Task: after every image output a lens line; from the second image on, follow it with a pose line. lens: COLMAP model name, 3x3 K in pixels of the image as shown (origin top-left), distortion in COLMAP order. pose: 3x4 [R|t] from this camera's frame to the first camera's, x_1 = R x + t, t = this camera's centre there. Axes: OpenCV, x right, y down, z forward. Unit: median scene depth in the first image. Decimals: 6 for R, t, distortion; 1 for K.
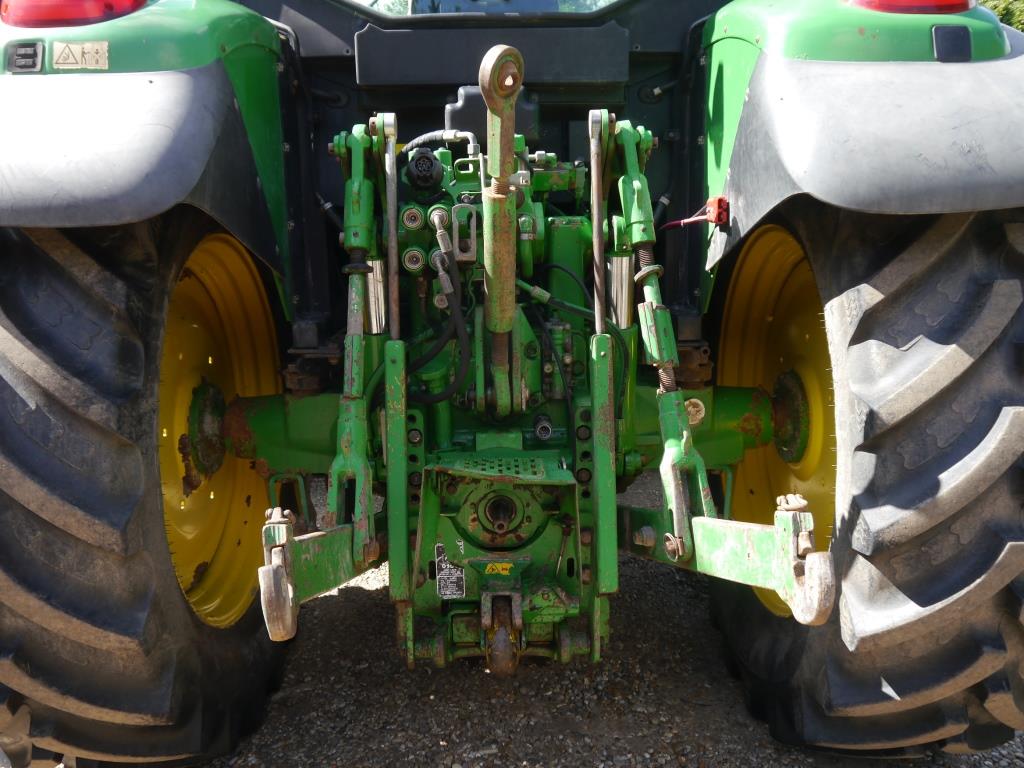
lens RADIAL K [[894.1, 0, 512.0], [0, 894.1, 384.0], [0, 0, 1]] dist [-0.015059, -0.002993]
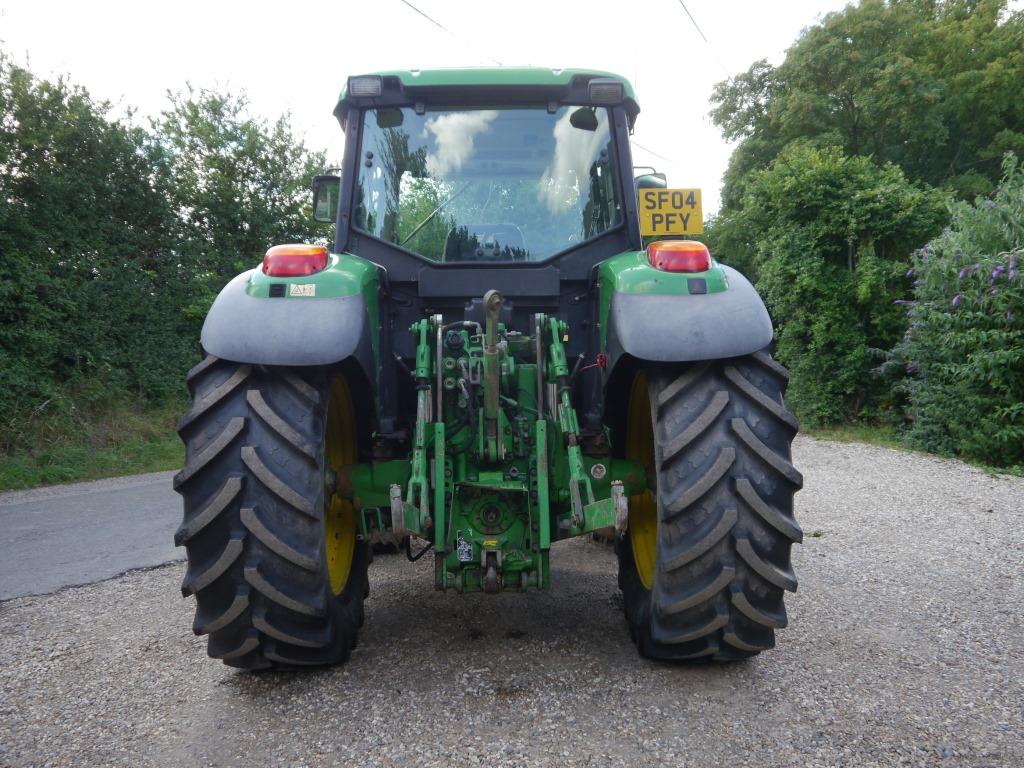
lens RADIAL K [[894.1, 0, 512.0], [0, 894.1, 384.0], [0, 0, 1]] dist [-0.015059, -0.002993]
pose [[0.999989, 0.003386, 0.003241, 0.025582], [-0.002777, 0.985038, -0.172317, 0.207827], [-0.003776, 0.172306, 0.985036, -0.987279]]
